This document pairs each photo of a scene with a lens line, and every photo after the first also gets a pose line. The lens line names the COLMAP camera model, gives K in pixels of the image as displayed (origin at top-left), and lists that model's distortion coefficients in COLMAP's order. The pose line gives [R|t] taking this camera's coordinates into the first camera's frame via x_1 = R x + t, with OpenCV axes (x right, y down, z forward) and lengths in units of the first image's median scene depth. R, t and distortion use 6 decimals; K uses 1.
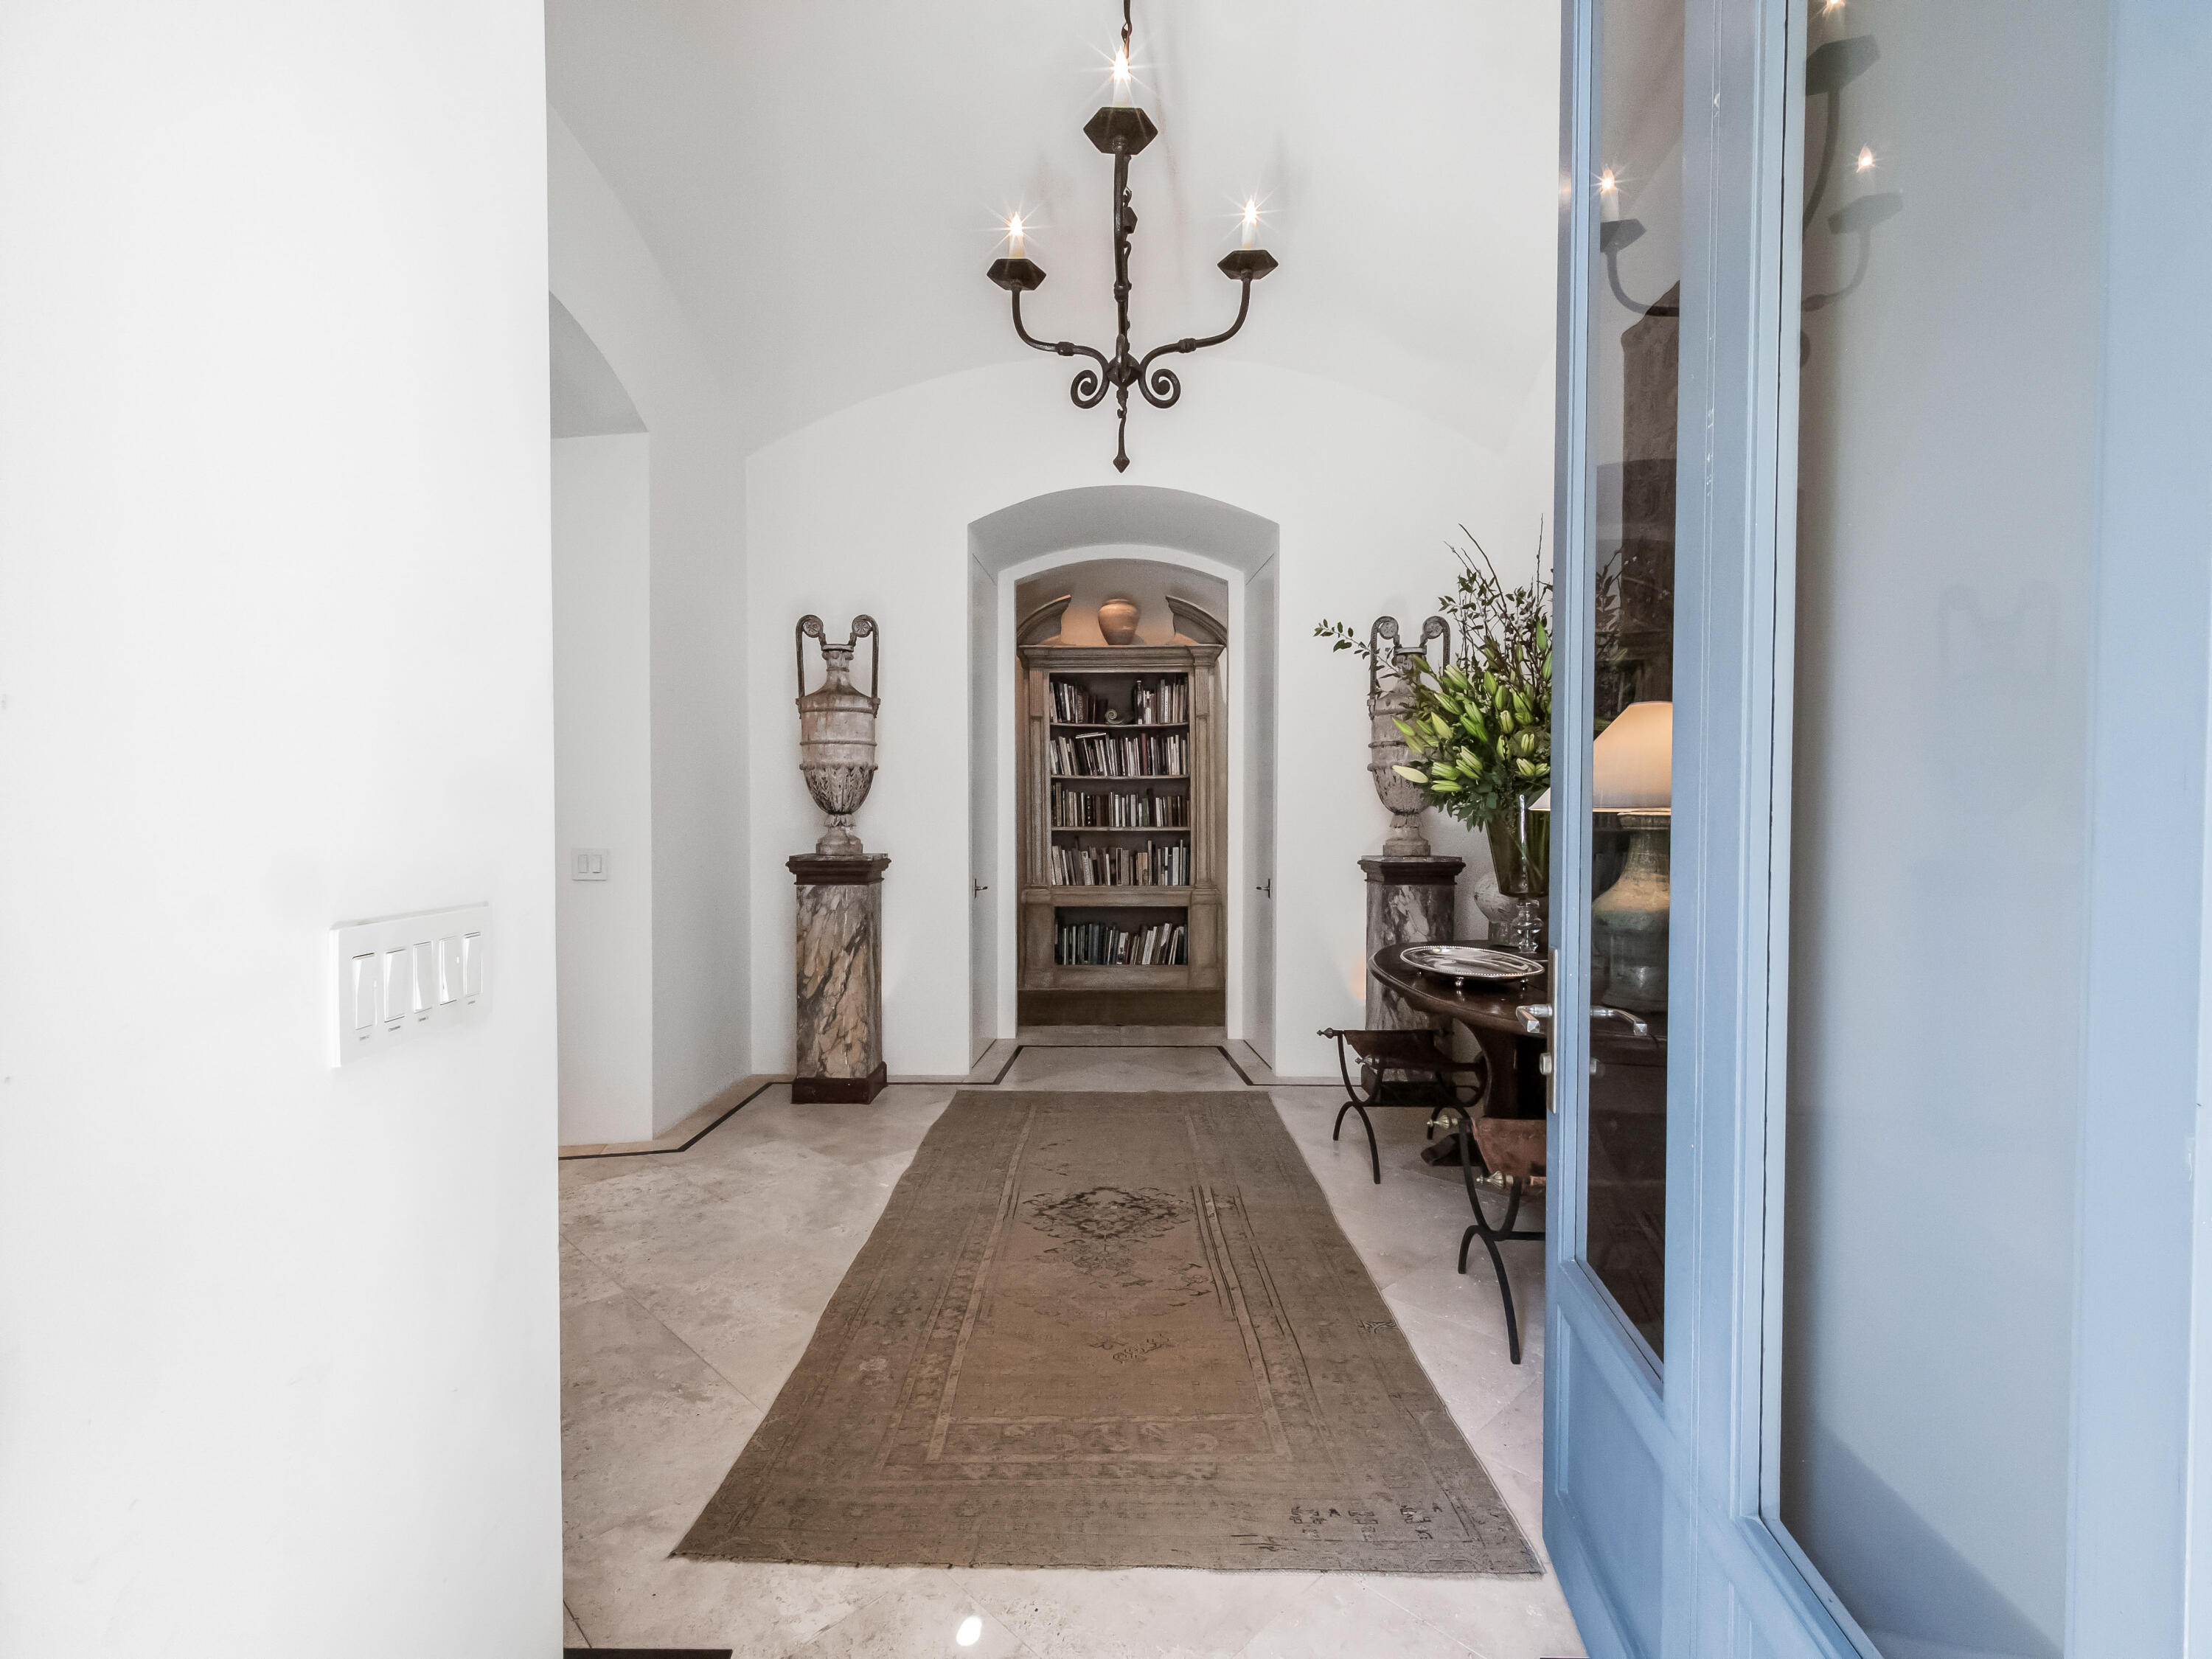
lens RADIAL K [[1022.5, 0, 1106.0], [0, 1022.5, 829.5], [0, 0, 1]] dist [0.003676, 0.000967]
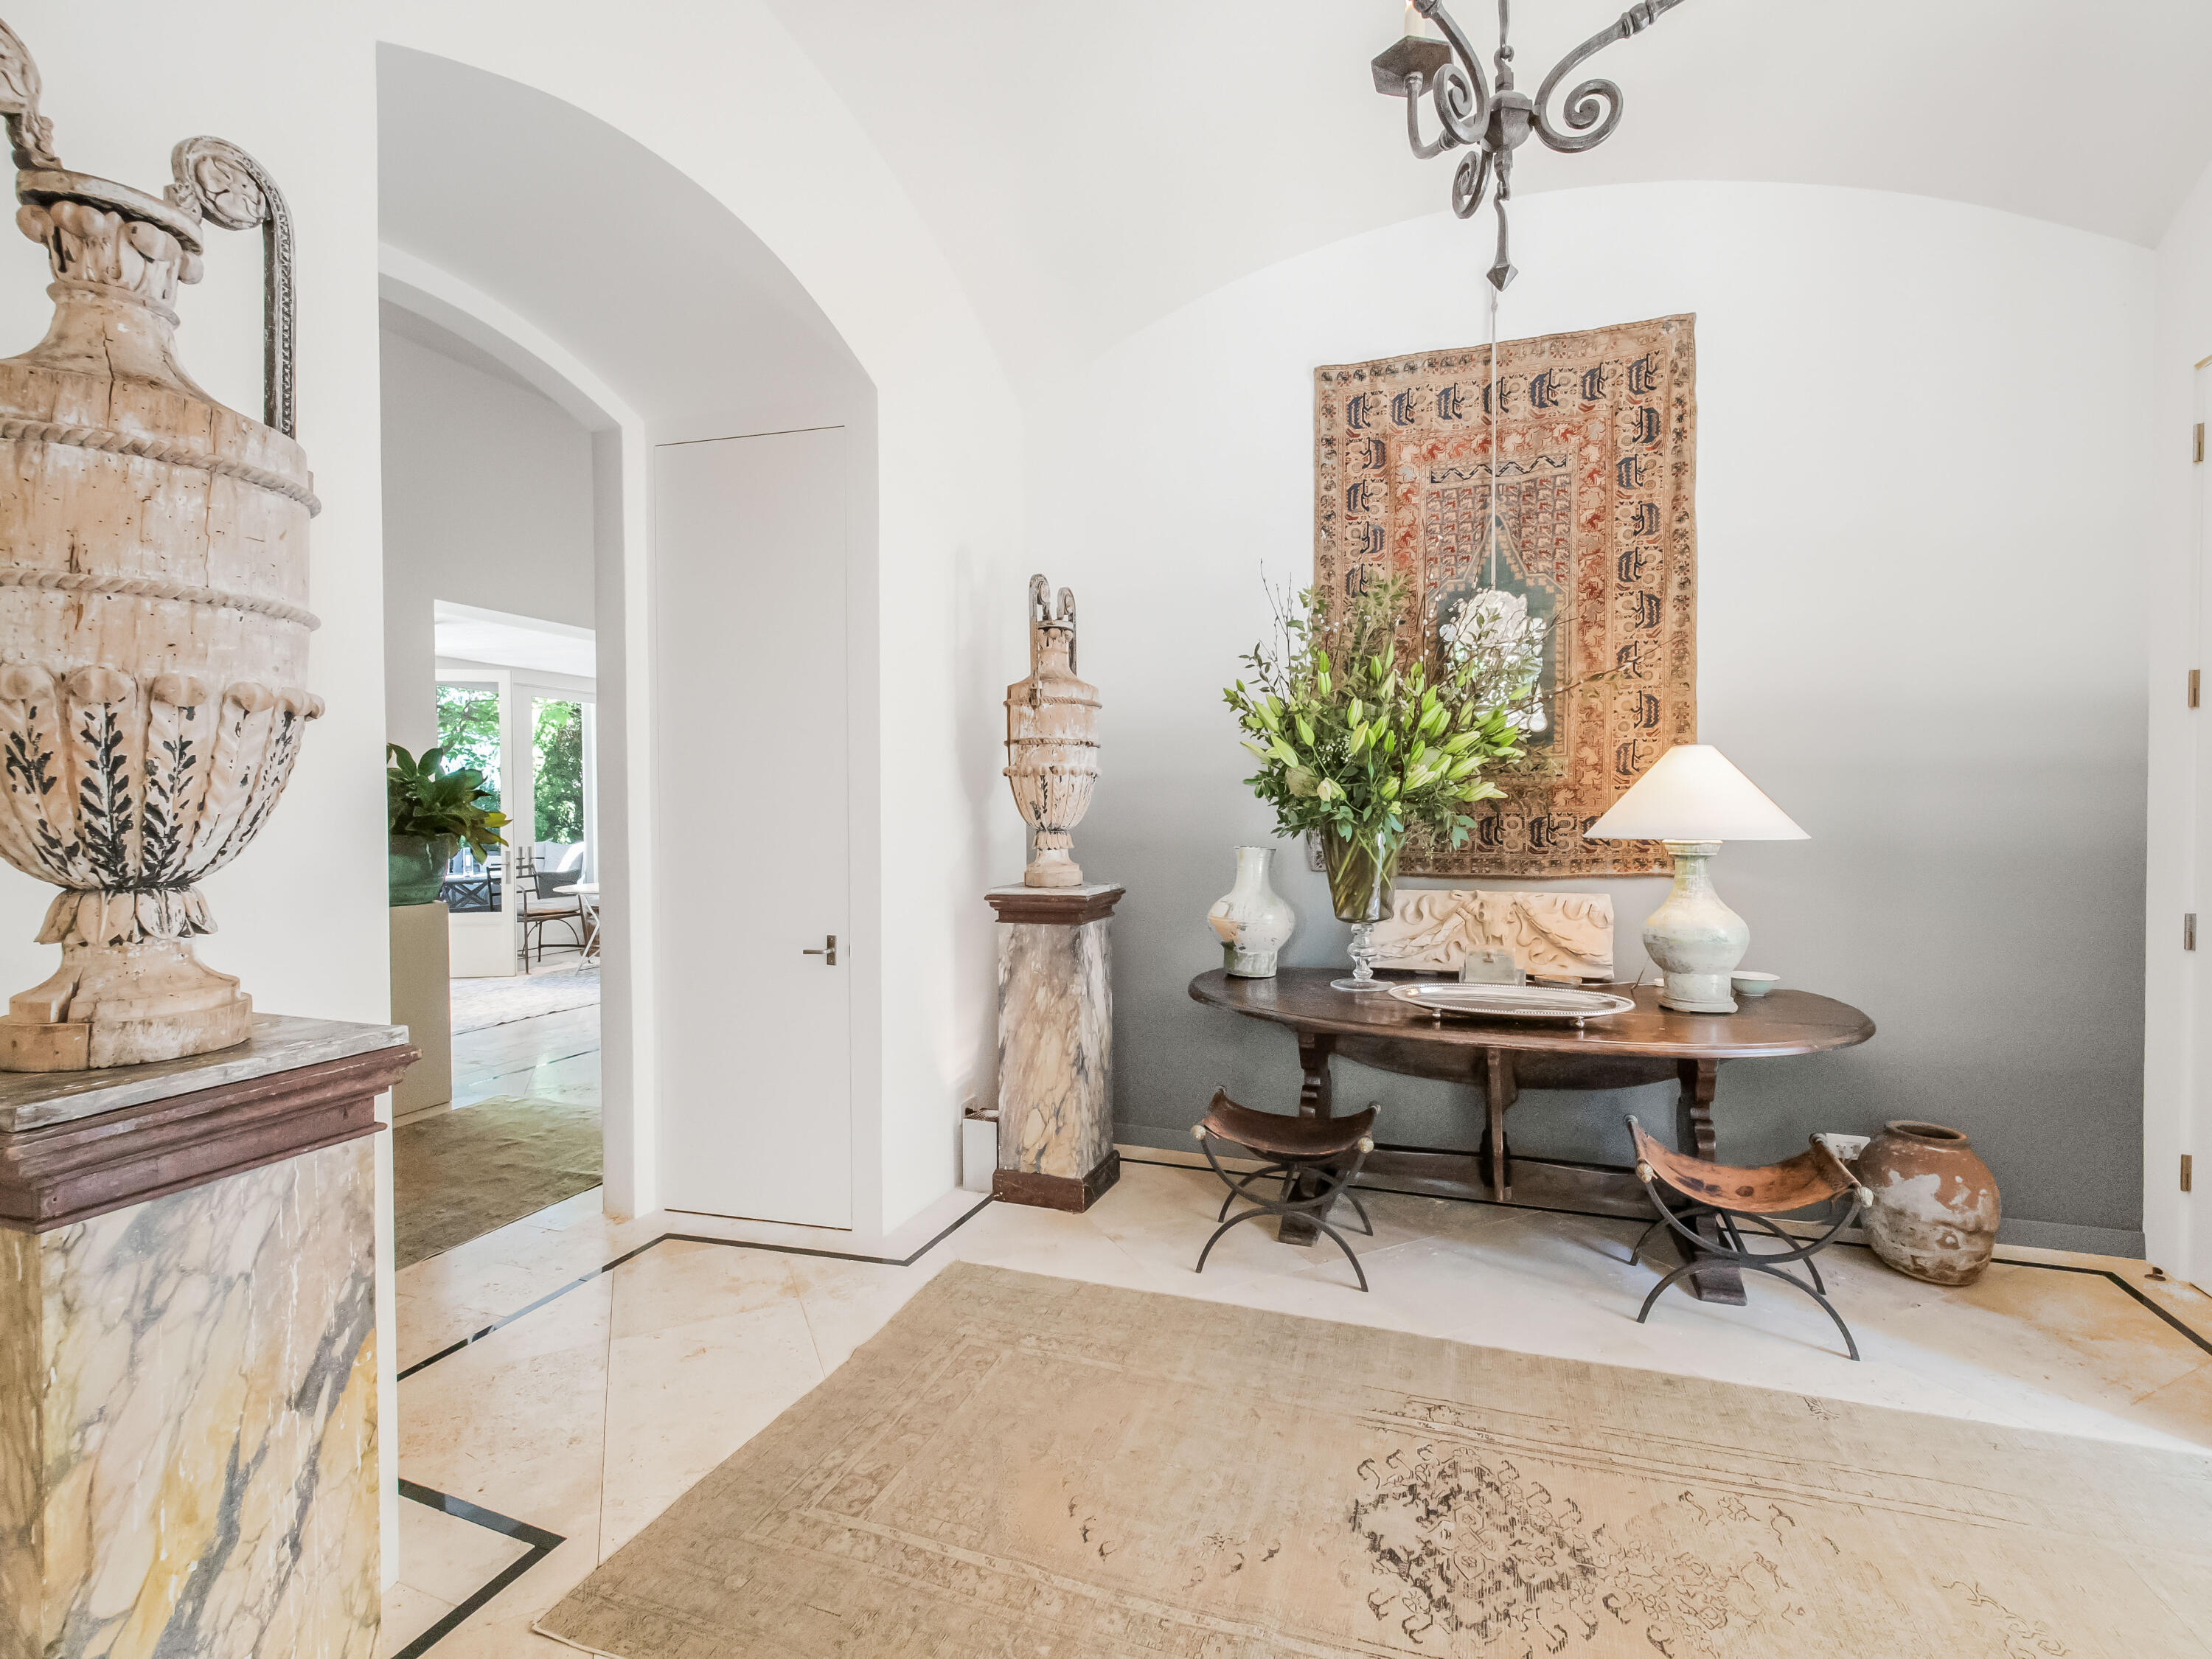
lens RADIAL K [[1022.5, 0, 1106.0], [0, 1022.5, 829.5], [0, 0, 1]] dist [0.003676, 0.000967]
pose [[0.313433, -0.017622, 0.949447, -0.436892], [0.014491, 0.999800, 0.013773, -0.030497], [-0.949500, 0.009441, 0.313626, 0.718534]]
